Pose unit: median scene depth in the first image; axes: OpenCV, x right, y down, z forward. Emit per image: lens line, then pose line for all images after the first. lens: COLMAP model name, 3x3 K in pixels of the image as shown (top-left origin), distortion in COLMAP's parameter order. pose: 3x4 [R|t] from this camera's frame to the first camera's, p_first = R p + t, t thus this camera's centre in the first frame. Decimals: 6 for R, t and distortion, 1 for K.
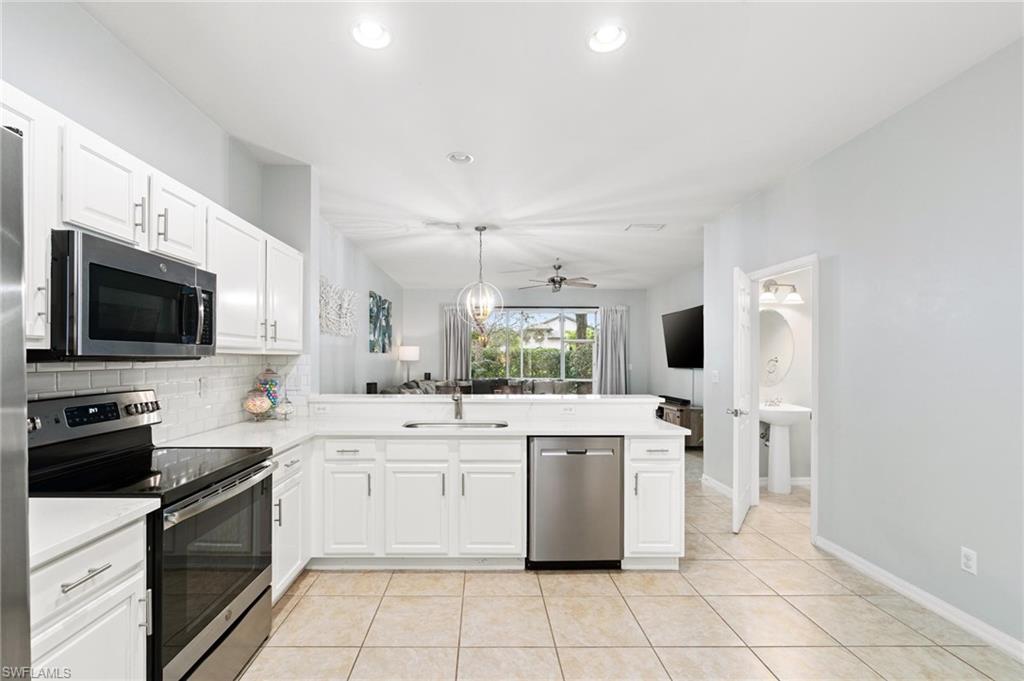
lens RADIAL K [[445.1, 0, 502.6], [0, 445.1, 358.0], [0, 0, 1]] dist [-0.007717, 0.002060]
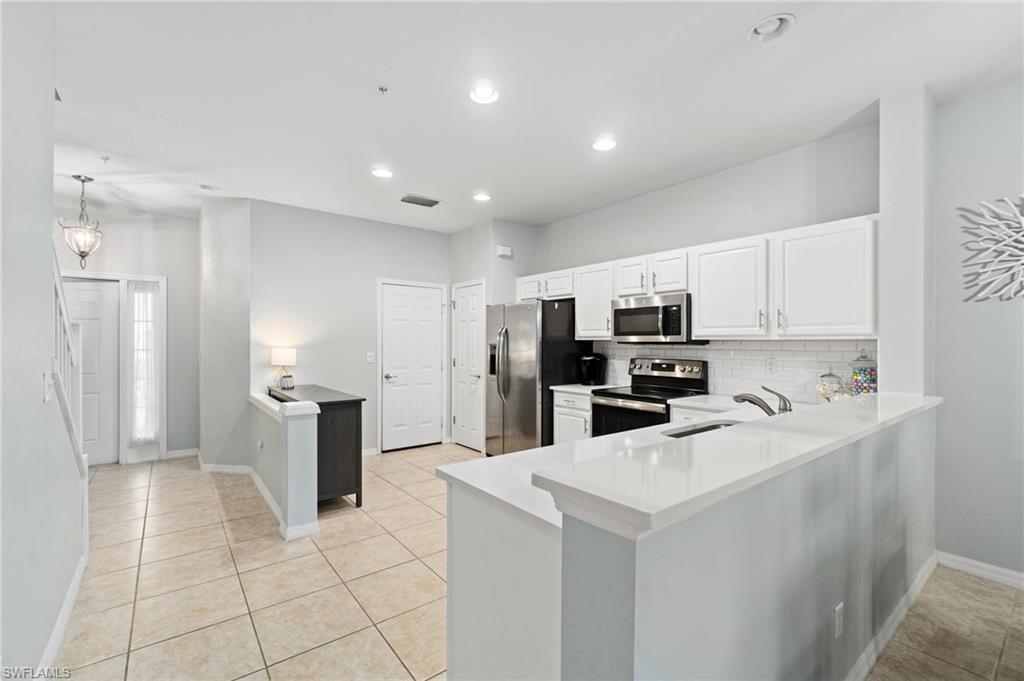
lens RADIAL K [[445.1, 0, 497.7], [0, 445.1, 343.6], [0, 0, 1]] dist [-0.007717, 0.002060]
pose [[-0.818898, -0.004242, -0.573924, 0.711026], [-0.006102, 0.999981, 0.001315, 0.004201], [0.573907, 0.004579, -0.818908, 1.554123]]
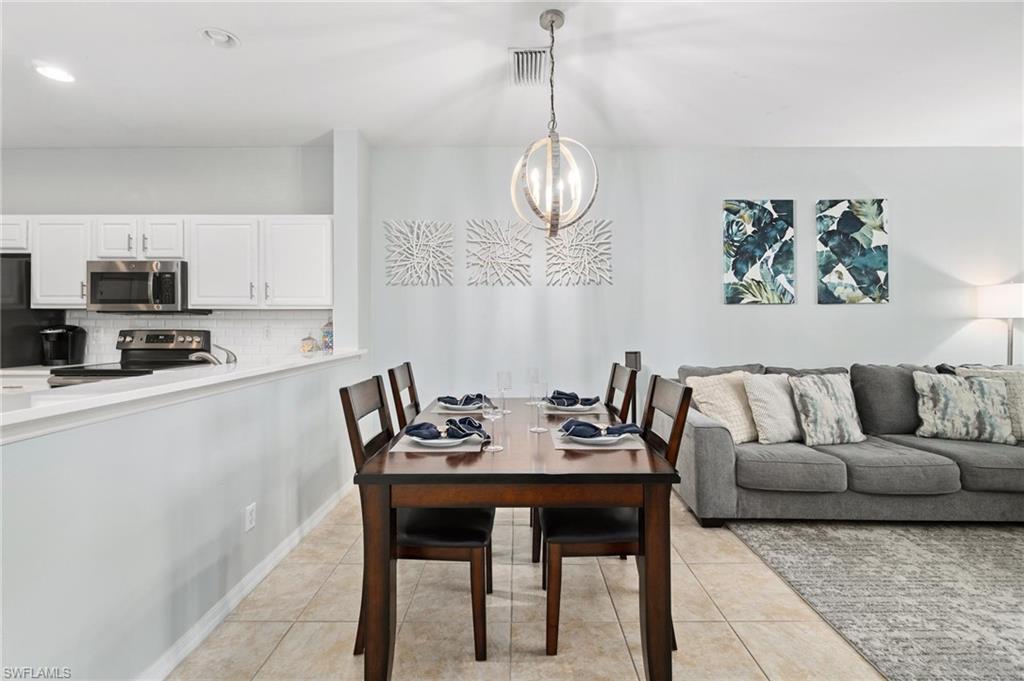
lens RADIAL K [[445.1, 0, 513.3], [0, 445.1, 320.9], [0, 0, 1]] dist [-0.007717, 0.002060]
pose [[-0.033262, -0.005389, -0.999432, 0.755551], [-0.003113, 0.999981, -0.005288, 0.030768], [0.999442, 0.002935, -0.033278, 1.807277]]
